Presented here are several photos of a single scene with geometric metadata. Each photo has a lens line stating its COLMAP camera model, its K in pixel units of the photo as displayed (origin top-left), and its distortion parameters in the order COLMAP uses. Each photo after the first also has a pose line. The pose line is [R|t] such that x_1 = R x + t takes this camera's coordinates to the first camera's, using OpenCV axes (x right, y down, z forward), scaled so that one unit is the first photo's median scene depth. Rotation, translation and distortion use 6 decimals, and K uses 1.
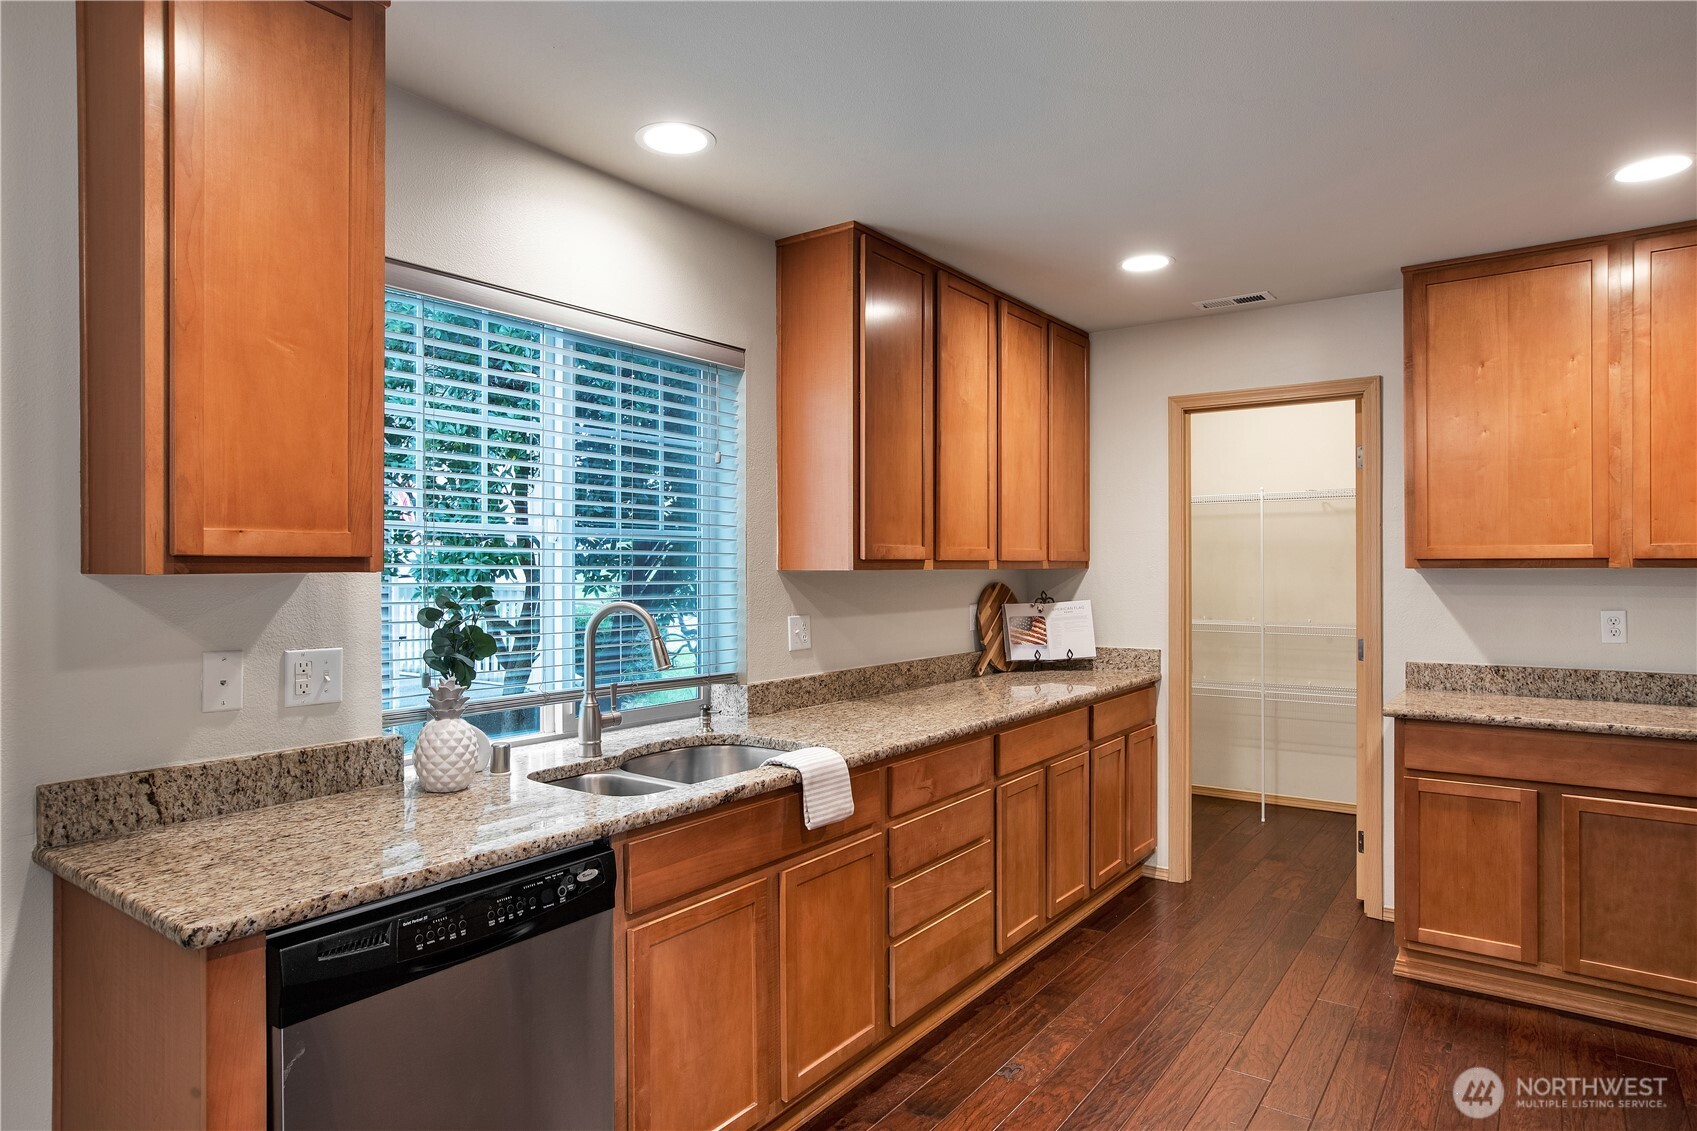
lens RADIAL K [[970.1, 0, 848.5], [0, 970.1, 565.5], [0, 0, 1]] dist [-0.005430, 0.001619]
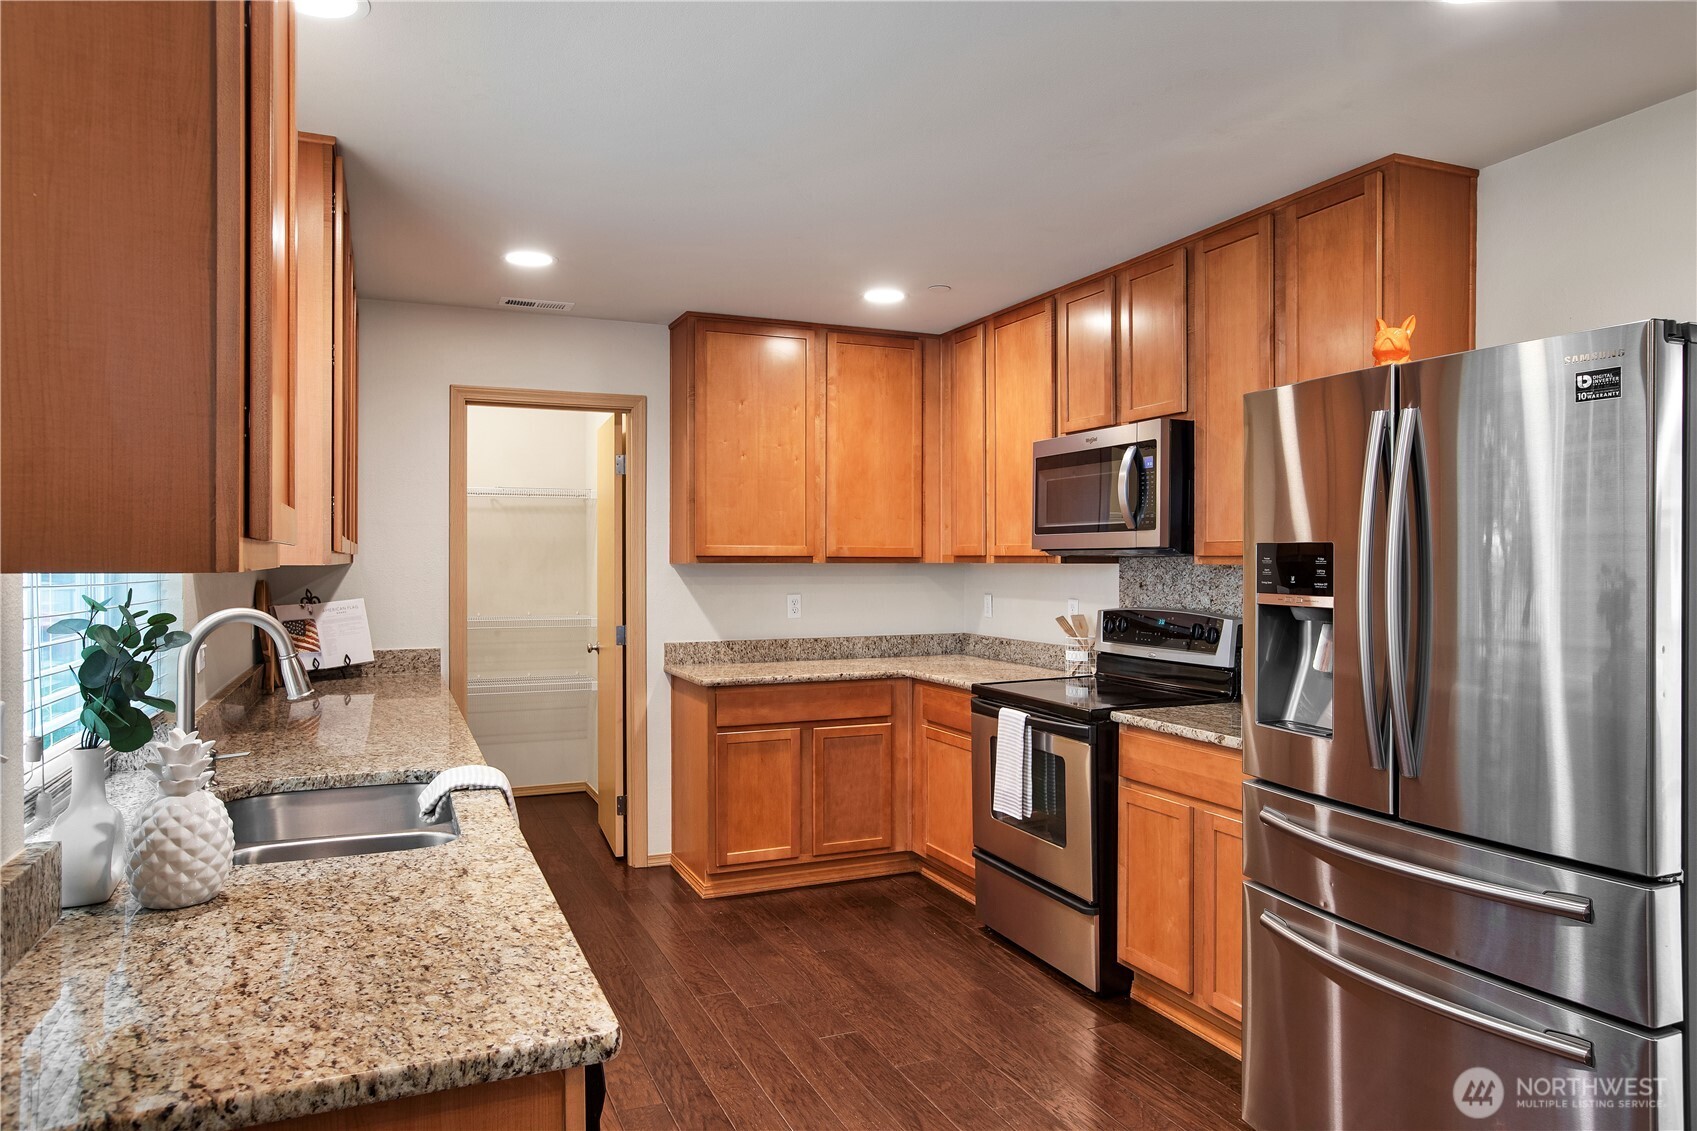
lens RADIAL K [[1085.9, 0, 848.5], [0, 1085.9, 565.5], [0, 0, 1]] dist [-0.005803, 0.004060]
pose [[0.507939, 0.001284, 0.861392, -0.519813], [-0.005971, 0.999980, 0.002030, 0.001846], [-0.861372, -0.006175, 0.507937, 0.160410]]
